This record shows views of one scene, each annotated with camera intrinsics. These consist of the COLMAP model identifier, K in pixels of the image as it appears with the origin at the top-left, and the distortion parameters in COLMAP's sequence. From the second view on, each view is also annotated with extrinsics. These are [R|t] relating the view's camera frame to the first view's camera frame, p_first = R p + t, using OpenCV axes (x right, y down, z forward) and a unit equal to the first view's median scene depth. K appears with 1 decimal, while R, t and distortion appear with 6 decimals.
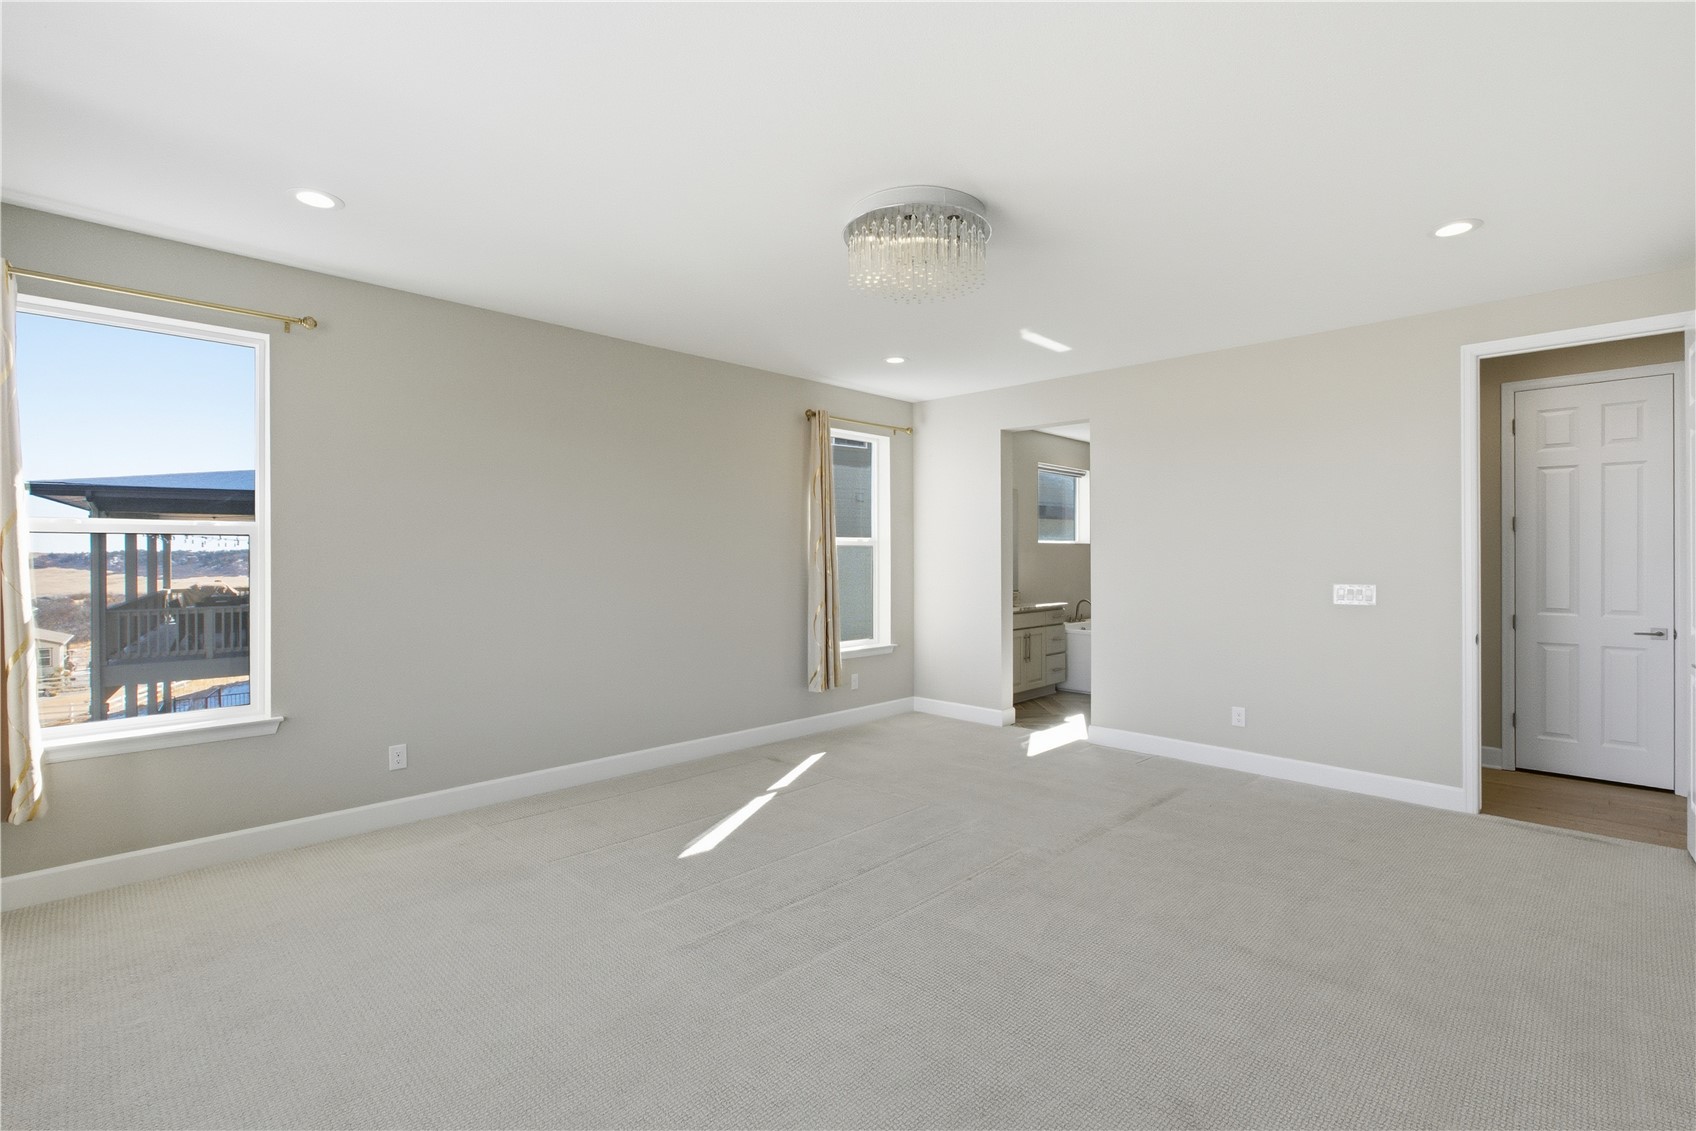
lens RADIAL K [[749.1, 0, 848.0], [0, 749.1, 565.5], [0, 0, 1]] dist [-0.000736, -0.000083]
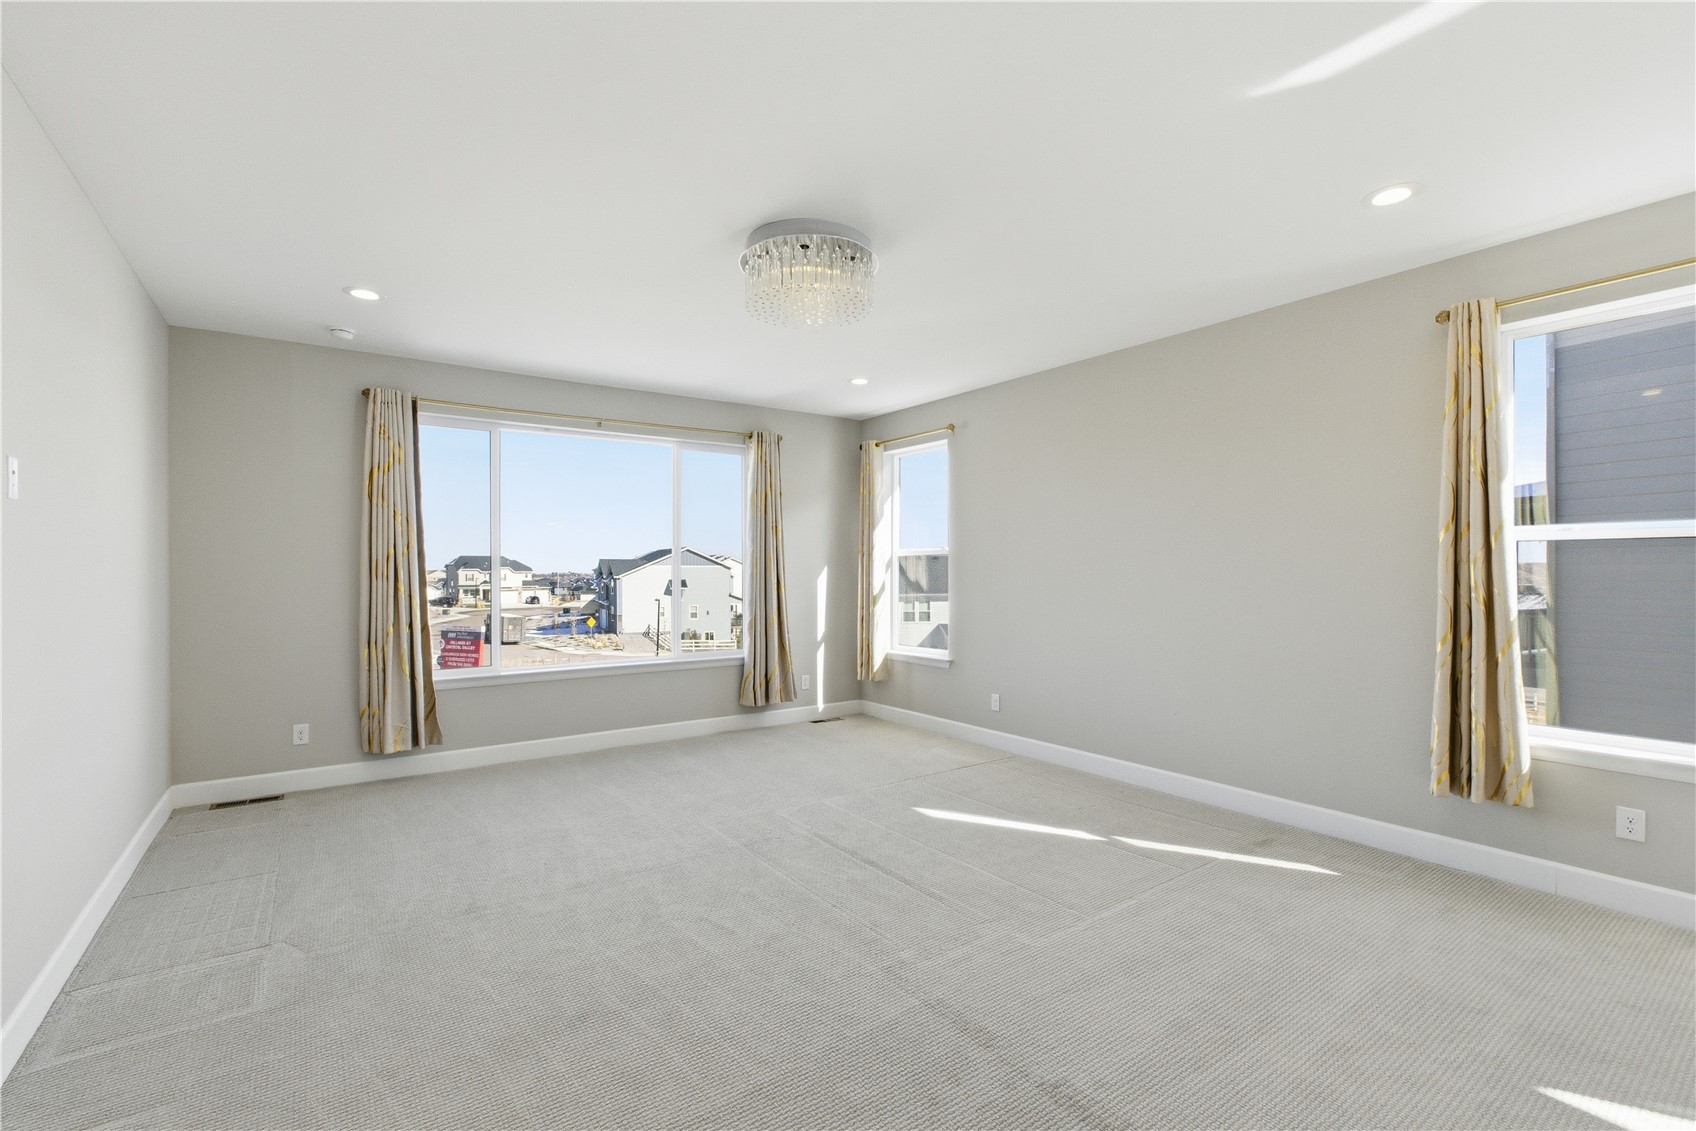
lens RADIAL K [[730.0, 0, 848.0], [0, 730.0, 565.5], [0, 0, 1]] dist [0.002632, 0.000260]
pose [[-0.141544, -0.010894, -0.989872, 0.762706], [-0.008510, 0.999916, -0.009788, 0.005909], [0.989895, 0.007038, -0.141625, 0.829218]]
